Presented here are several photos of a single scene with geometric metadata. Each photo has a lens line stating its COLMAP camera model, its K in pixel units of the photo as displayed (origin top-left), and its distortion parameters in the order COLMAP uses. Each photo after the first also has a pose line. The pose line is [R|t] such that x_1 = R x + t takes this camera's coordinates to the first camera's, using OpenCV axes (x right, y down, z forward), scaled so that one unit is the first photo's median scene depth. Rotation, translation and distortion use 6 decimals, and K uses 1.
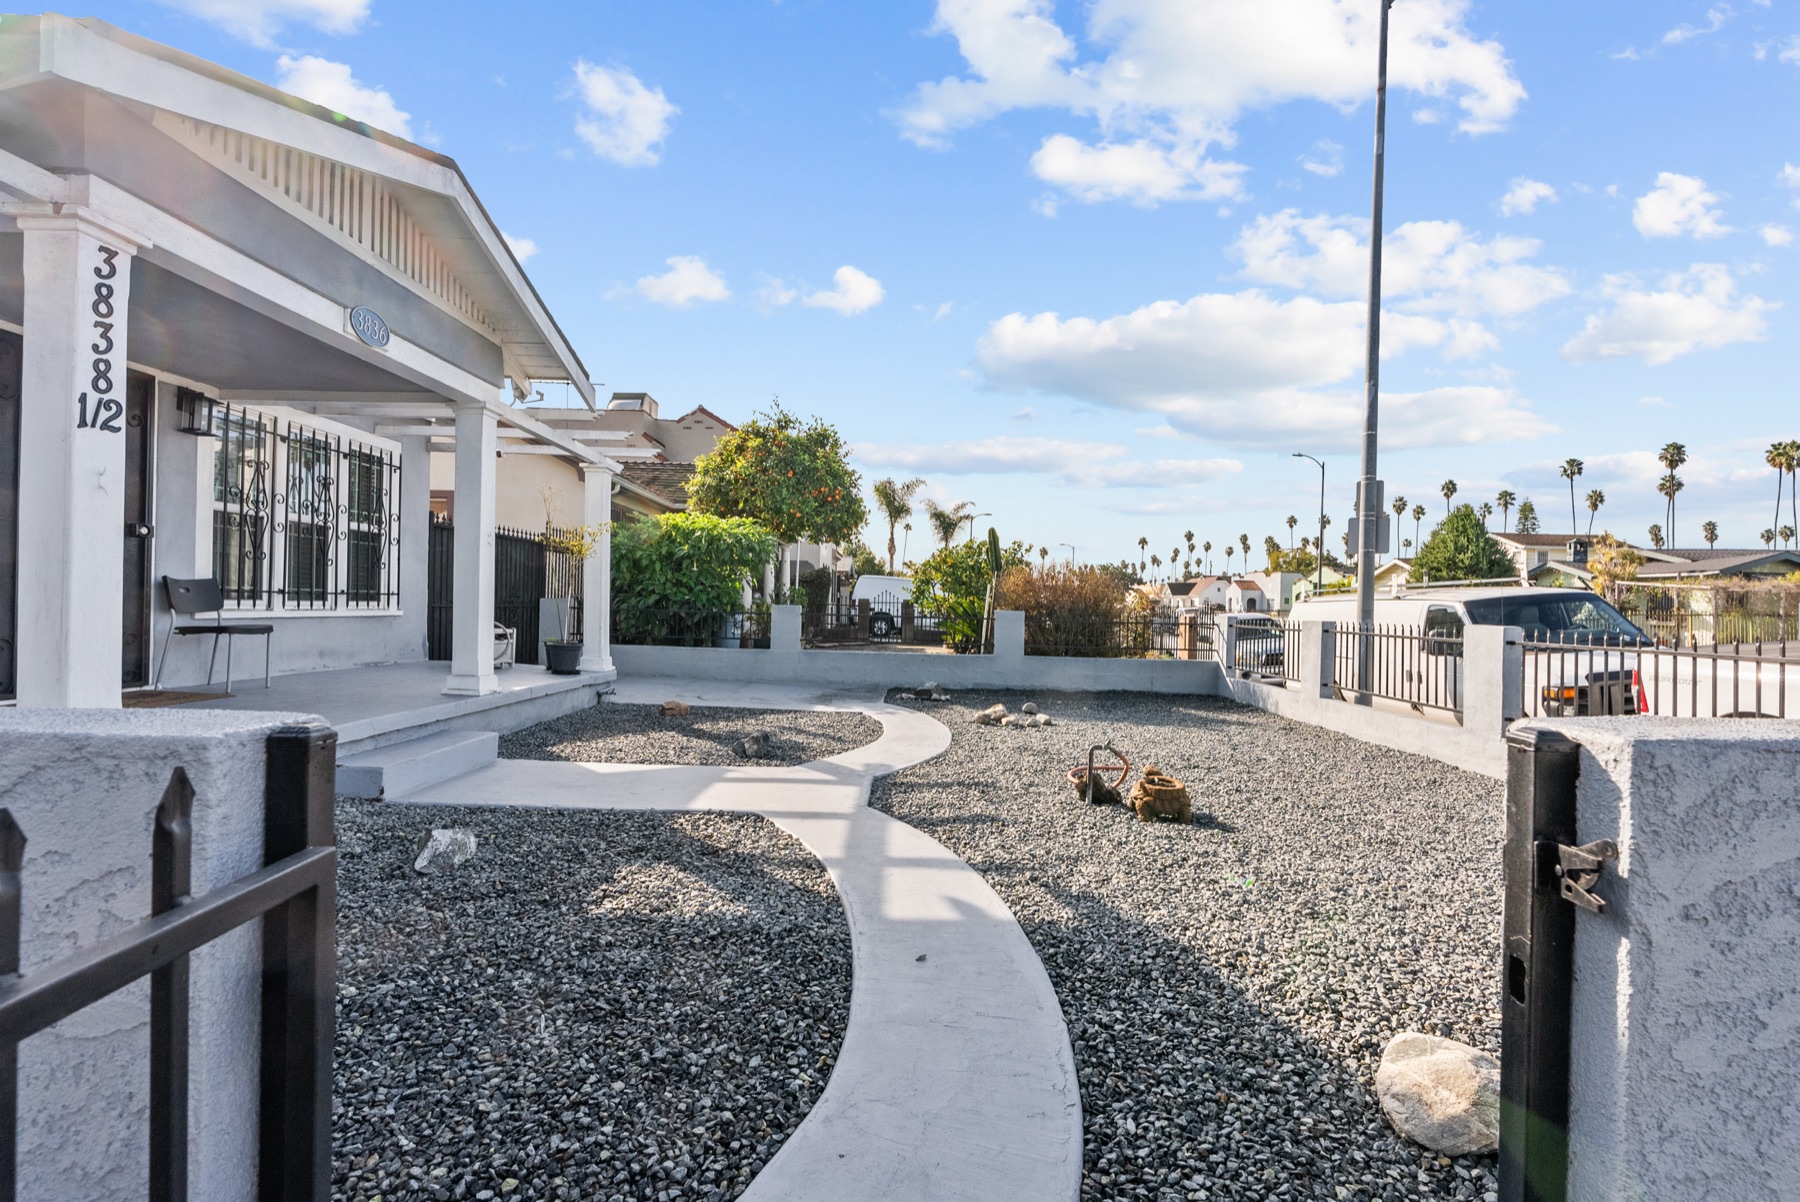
lens RADIAL K [[824.8, 0, 905.6], [0, 824.8, 599.8], [0, 0, 1]] dist [-0.002186, 0.004430]
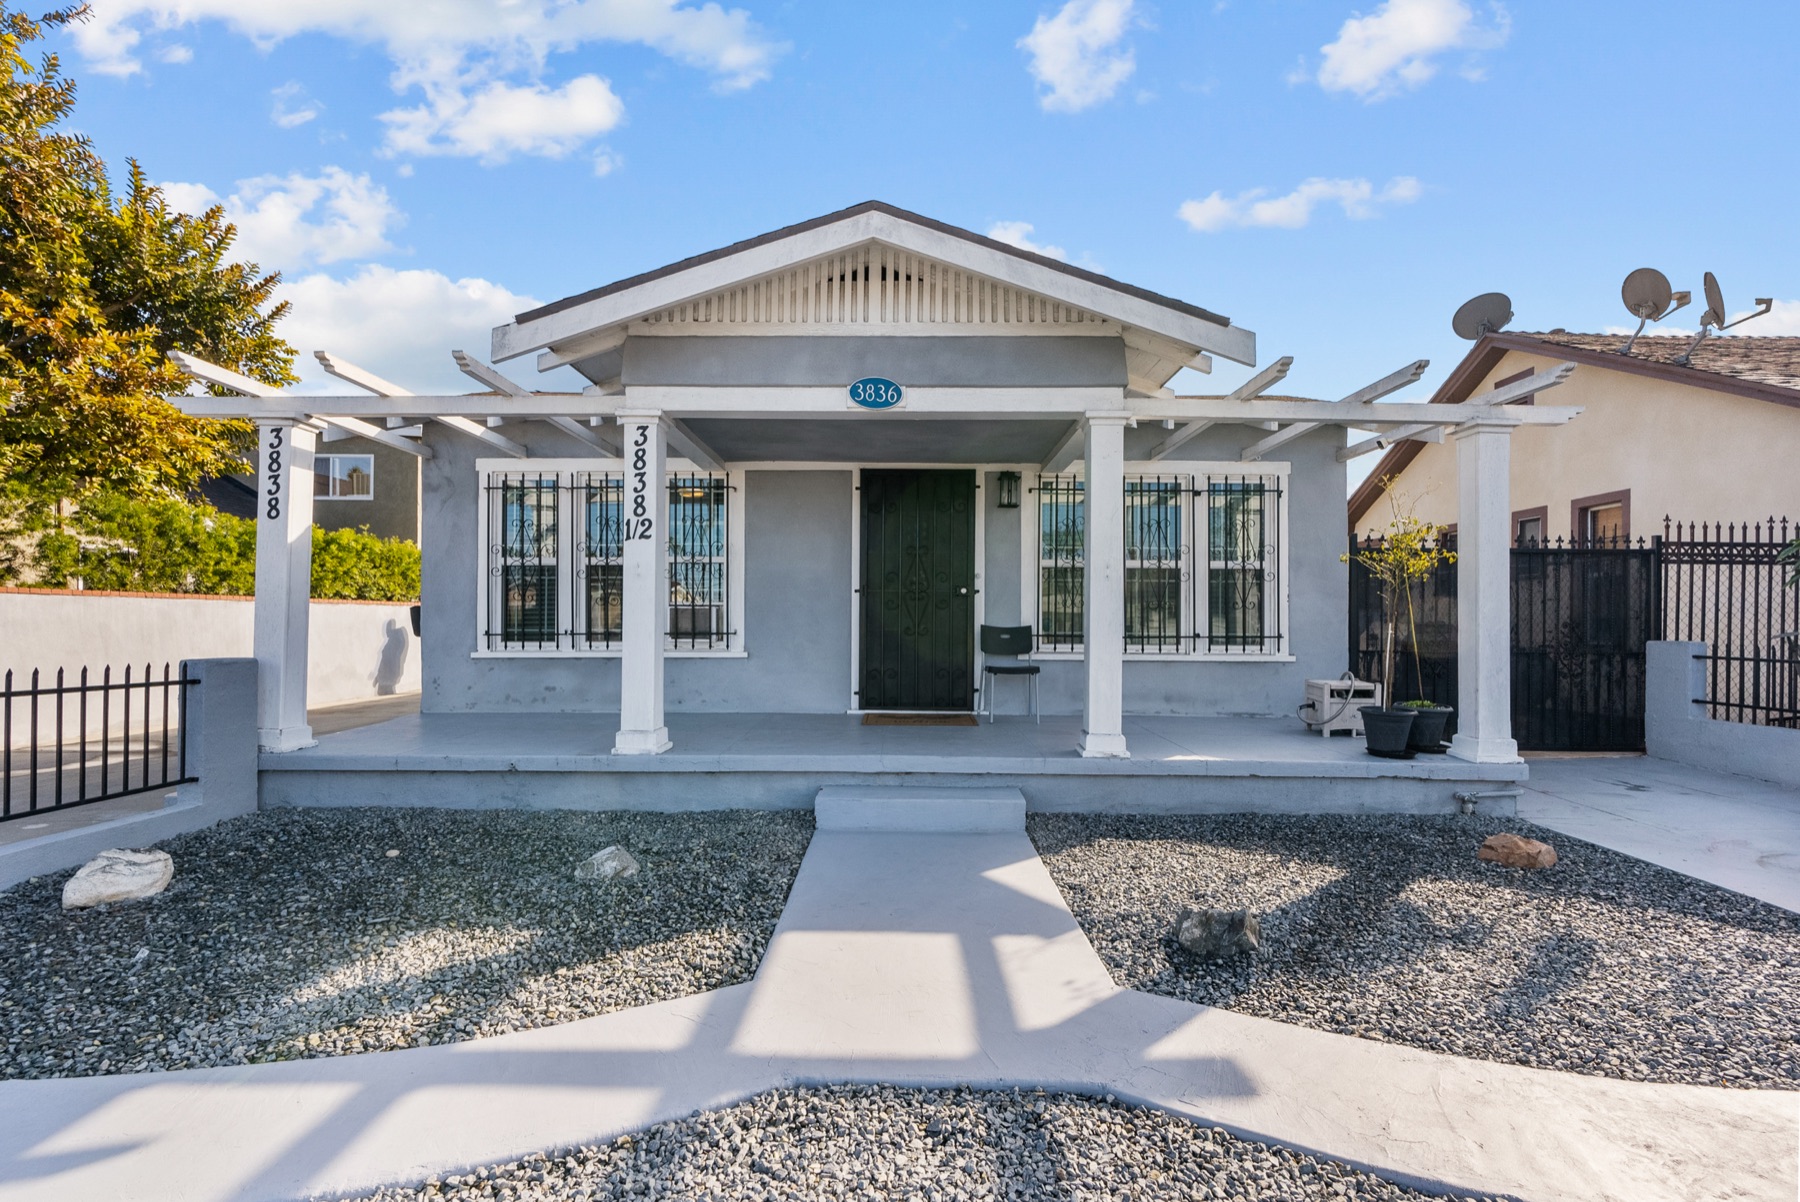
lens RADIAL K [[815.4, 0, 899.4], [0, 815.4, 621.7], [0, 0, 1]] dist [0.000088, 0.000767]
pose [[-0.006225, -0.033482, -0.999420, 0.331501], [0.003261, 0.999433, -0.033503, 0.006230], [0.999975, -0.003468, -0.006112, 0.820089]]
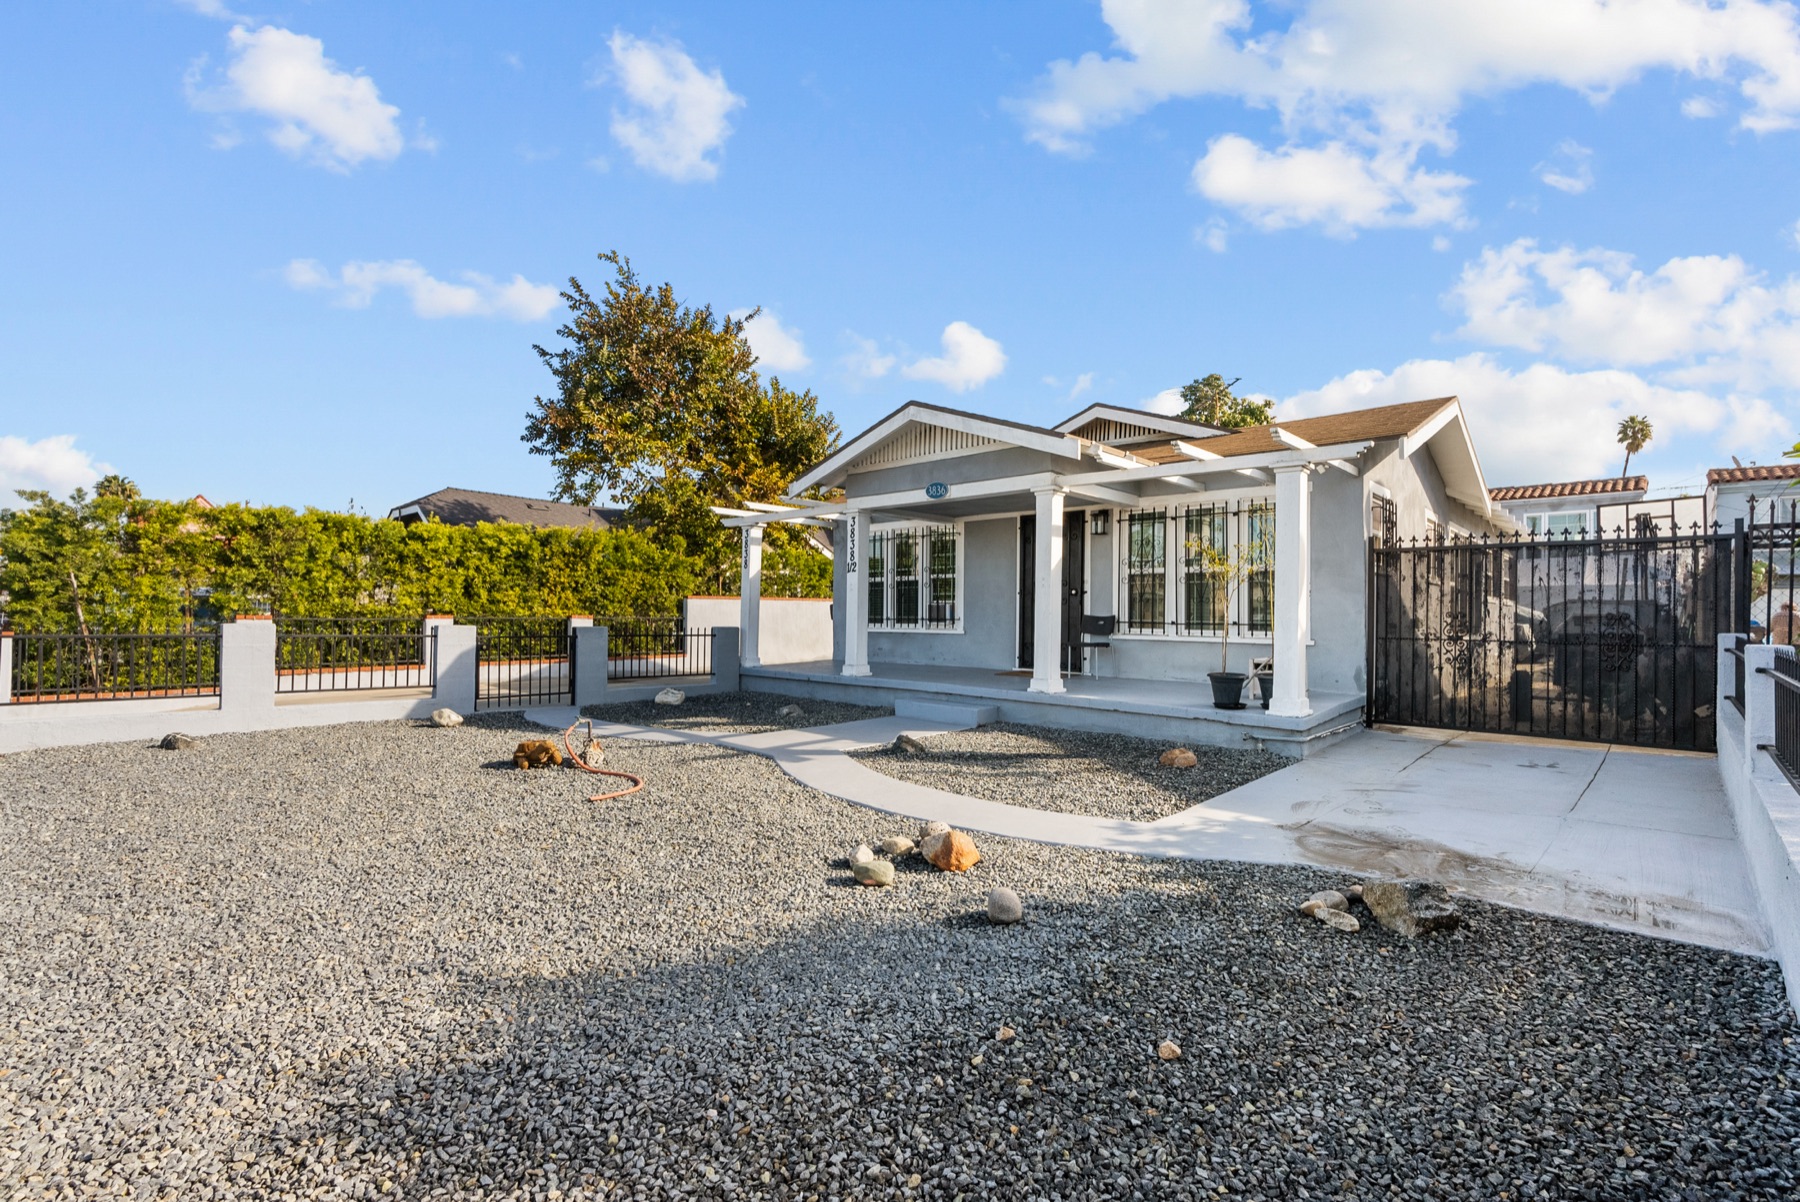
lens RADIAL K [[815.4, 0, 899.4], [0, 815.4, 621.7], [0, 0, 1]] dist [0.000088, 0.000767]
pose [[-0.689671, -0.027354, -0.723606, 0.690051], [-0.022076, 0.999616, -0.016747, 0.024950], [0.723786, 0.004424, -0.690010, 1.838669]]
